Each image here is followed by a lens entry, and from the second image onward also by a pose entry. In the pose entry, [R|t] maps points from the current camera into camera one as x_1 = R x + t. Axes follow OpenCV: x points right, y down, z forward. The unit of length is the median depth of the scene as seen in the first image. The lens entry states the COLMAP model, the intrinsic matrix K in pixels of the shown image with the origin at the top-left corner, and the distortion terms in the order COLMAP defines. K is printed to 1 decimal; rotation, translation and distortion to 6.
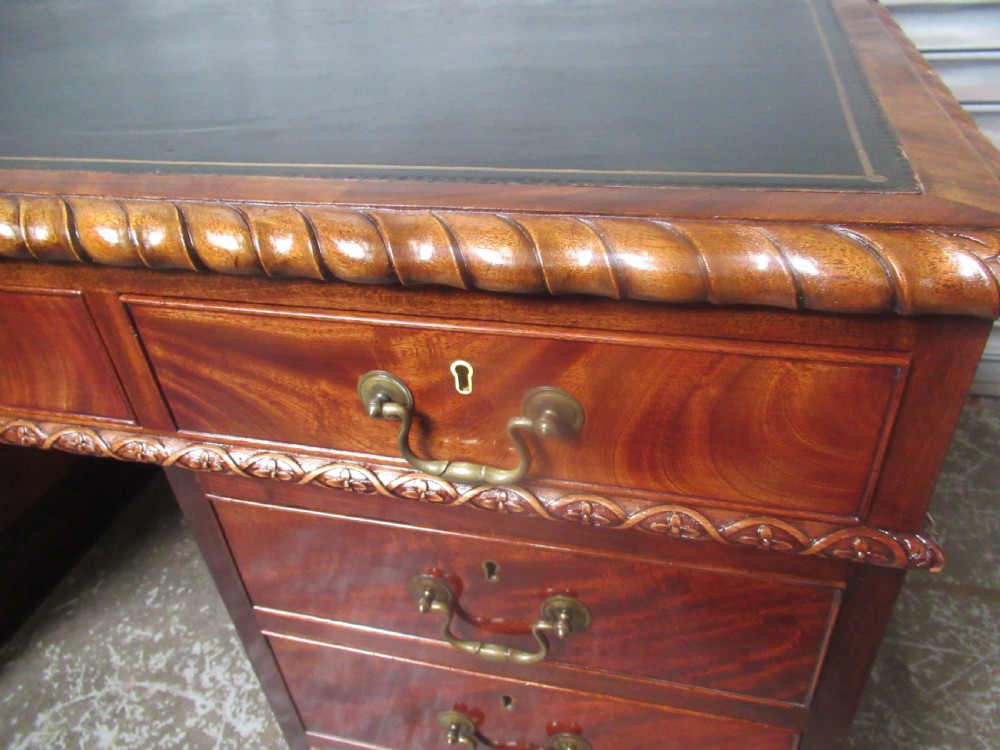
lens RADIAL K [[752.0, 0, 482.8], [0, 752.0, 383.7], [0, 0, 1]] dist [-0.013031, 0.011270]
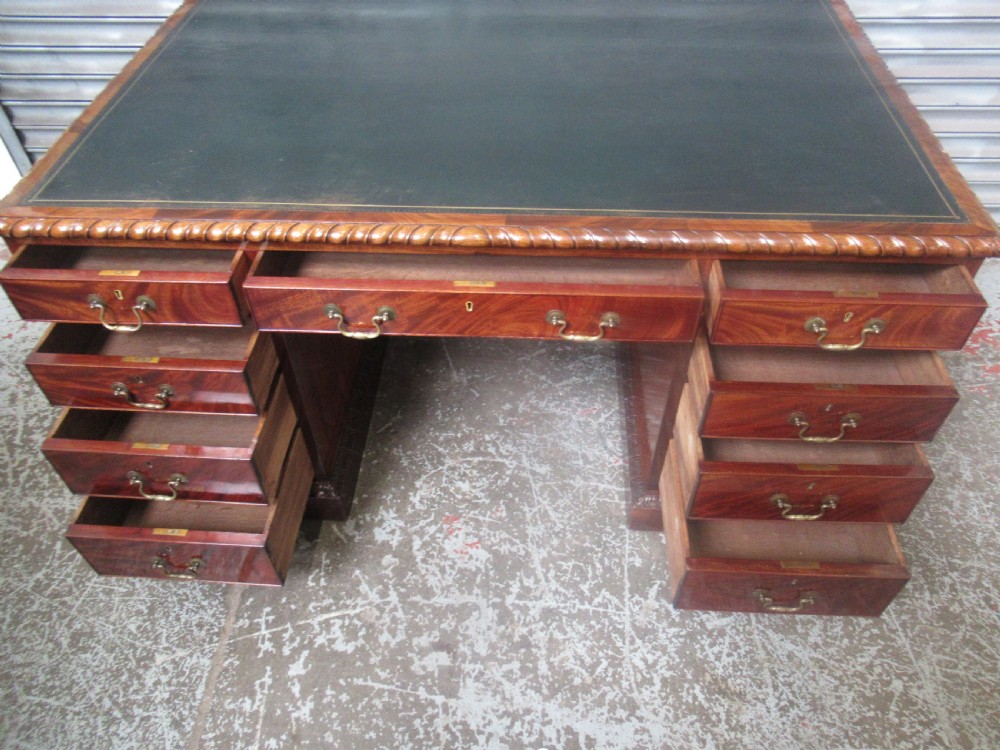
lens RADIAL K [[752.0, 0, 486.1], [0, 752.0, 380.7], [0, 0, 1]] dist [-0.013031, 0.011270]
pose [[0.976352, -0.107046, 0.187822, -0.727425], [0.071987, 0.980204, 0.184442, -0.091323], [-0.203847, -0.166560, 0.964730, -0.650543]]
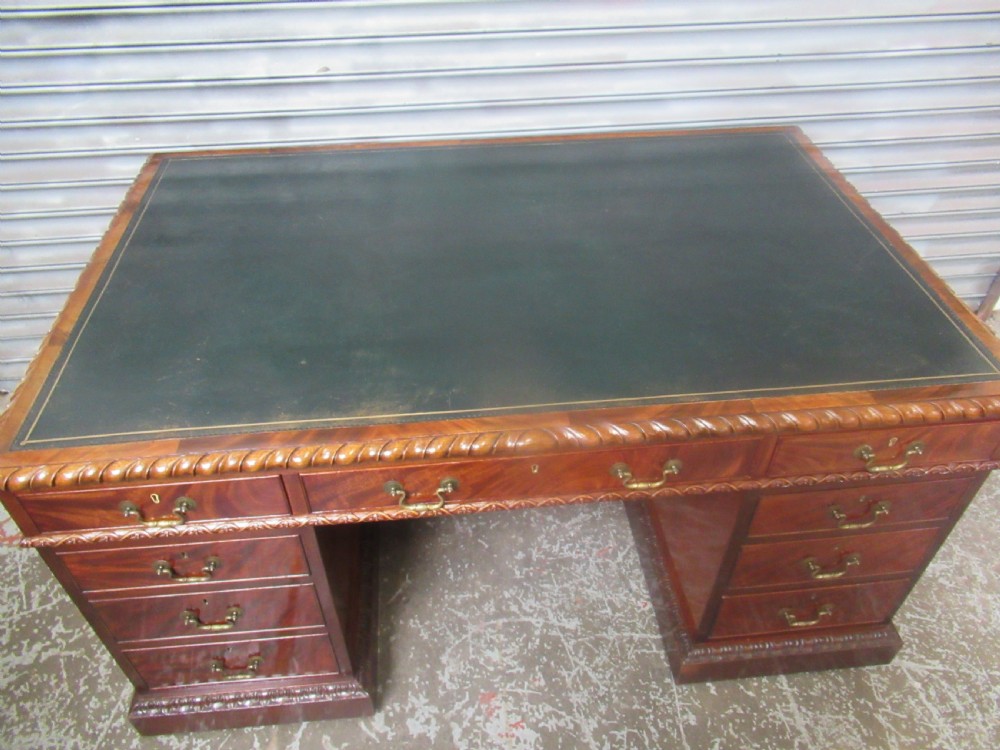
lens RADIAL K [[752.0, 0, 488.0], [0, 752.0, 380.7], [0, 0, 1]] dist [-0.013031, 0.011270]
pose [[0.931216, -0.182373, 0.315558, -0.889034], [0.153016, 0.981433, 0.115654, -0.303444], [-0.330791, -0.059414, 0.941832, -0.498539]]
